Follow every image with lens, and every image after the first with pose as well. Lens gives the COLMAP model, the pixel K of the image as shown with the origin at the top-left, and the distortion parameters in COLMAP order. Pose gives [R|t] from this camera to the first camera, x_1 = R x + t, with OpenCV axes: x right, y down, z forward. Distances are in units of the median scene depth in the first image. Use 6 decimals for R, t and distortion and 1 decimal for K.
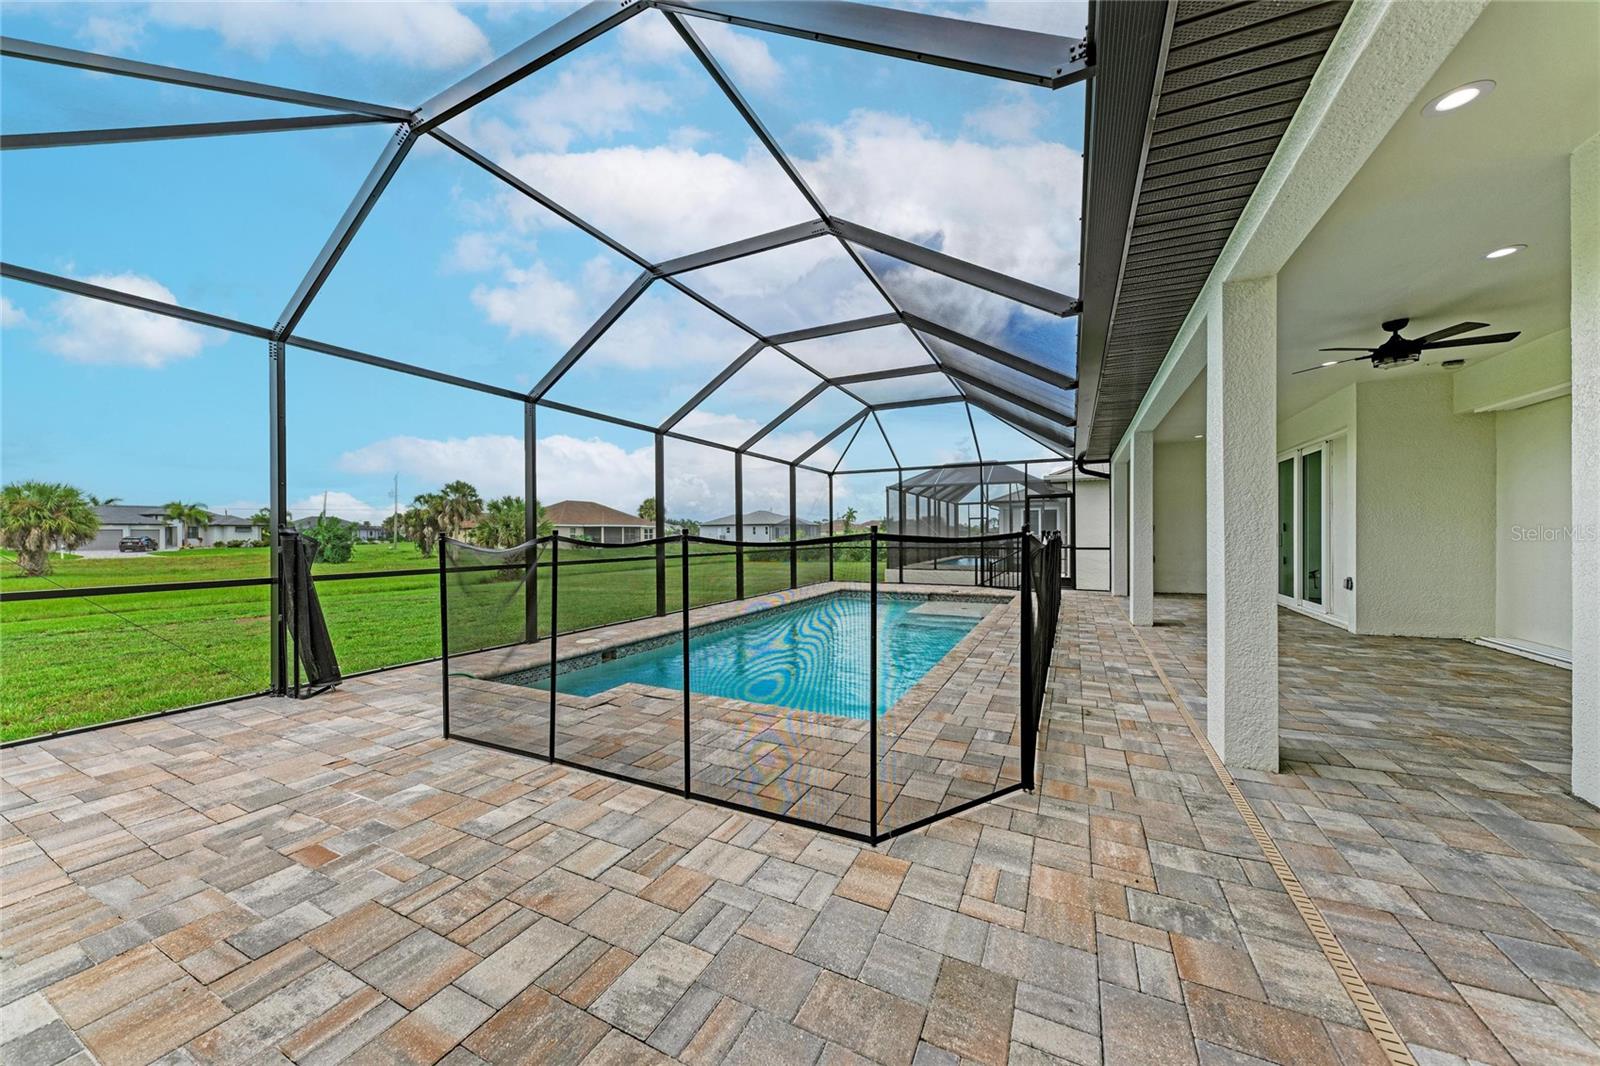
lens RADIAL K [[554.3, 0, 807.5], [0, 554.3, 534.8], [0, 0, 1]] dist [0.008754, -0.002137]
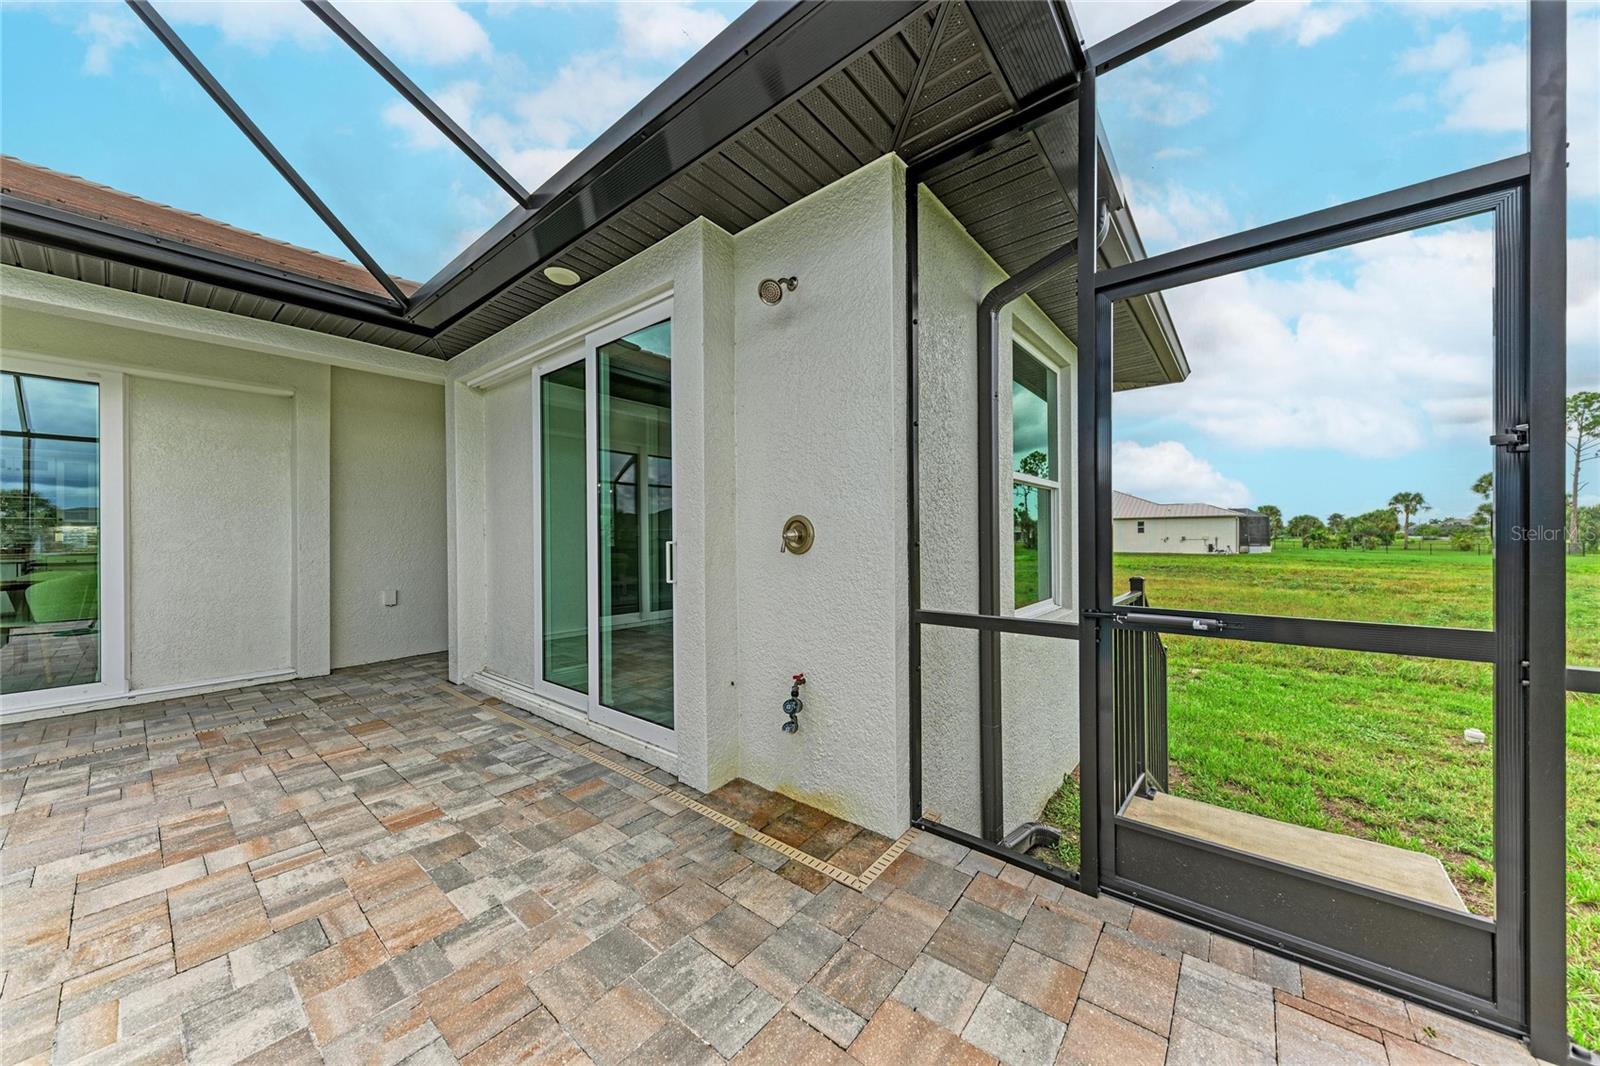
lens RADIAL K [[554.3, 0, 813.3], [0, 554.3, 529.9], [0, 0, 1]] dist [0.008754, -0.002137]
pose [[-0.975842, 0.019212, 0.217630, -2.235344], [0.020046, 0.999798, 0.001624, 0.006257], [-0.217555, 0.005948, -0.976030, 1.882436]]
